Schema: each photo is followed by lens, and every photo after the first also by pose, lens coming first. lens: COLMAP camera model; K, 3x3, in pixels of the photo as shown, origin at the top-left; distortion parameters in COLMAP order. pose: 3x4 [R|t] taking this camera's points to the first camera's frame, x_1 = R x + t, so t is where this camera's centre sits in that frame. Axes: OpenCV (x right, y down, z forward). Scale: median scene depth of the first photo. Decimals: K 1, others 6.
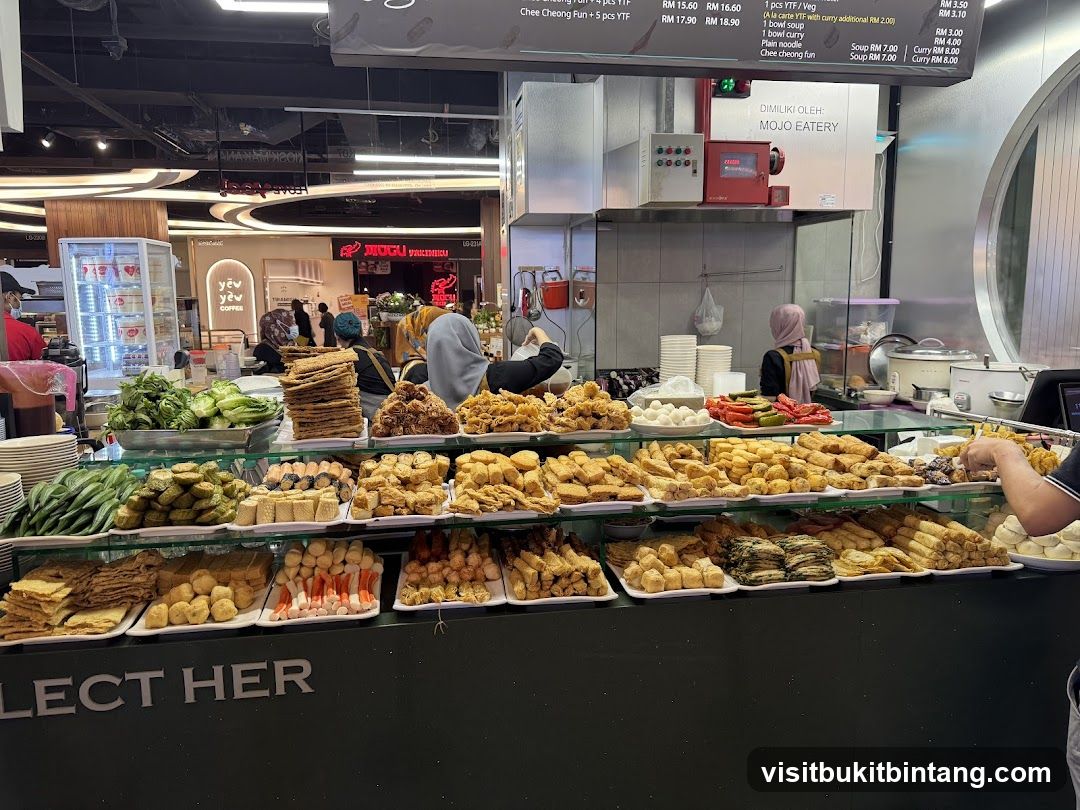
lens RADIAL K [[766.0, 0, 540.0], [0, 766.0, 405.0], [0, 0, 1]] dist [0.081284, -0.137753]
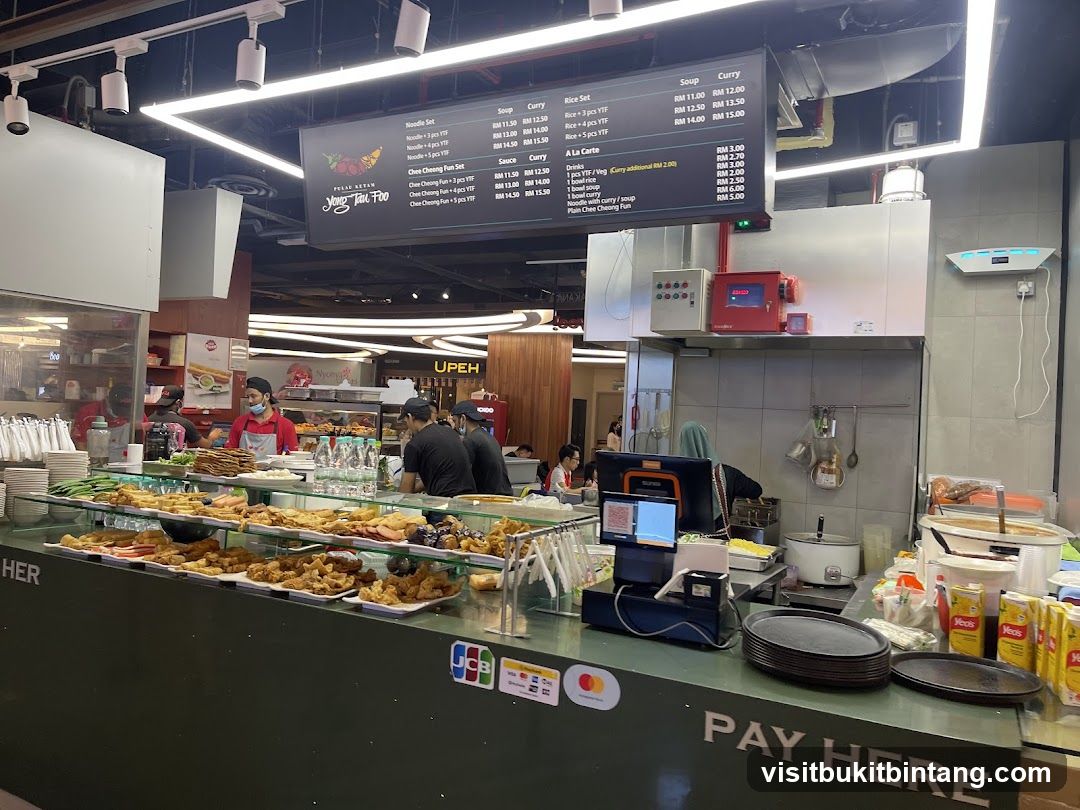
lens RADIAL K [[805.7, 0, 540.0], [0, 805.7, 405.0], [0, 0, 1]] dist [-0.002163, -0.002008]
pose [[0.800065, 0.041055, -0.598507, 0.709007], [-0.139878, 0.982924, -0.119559, -0.001852], [0.583379, 0.179373, 0.792146, 0.022990]]
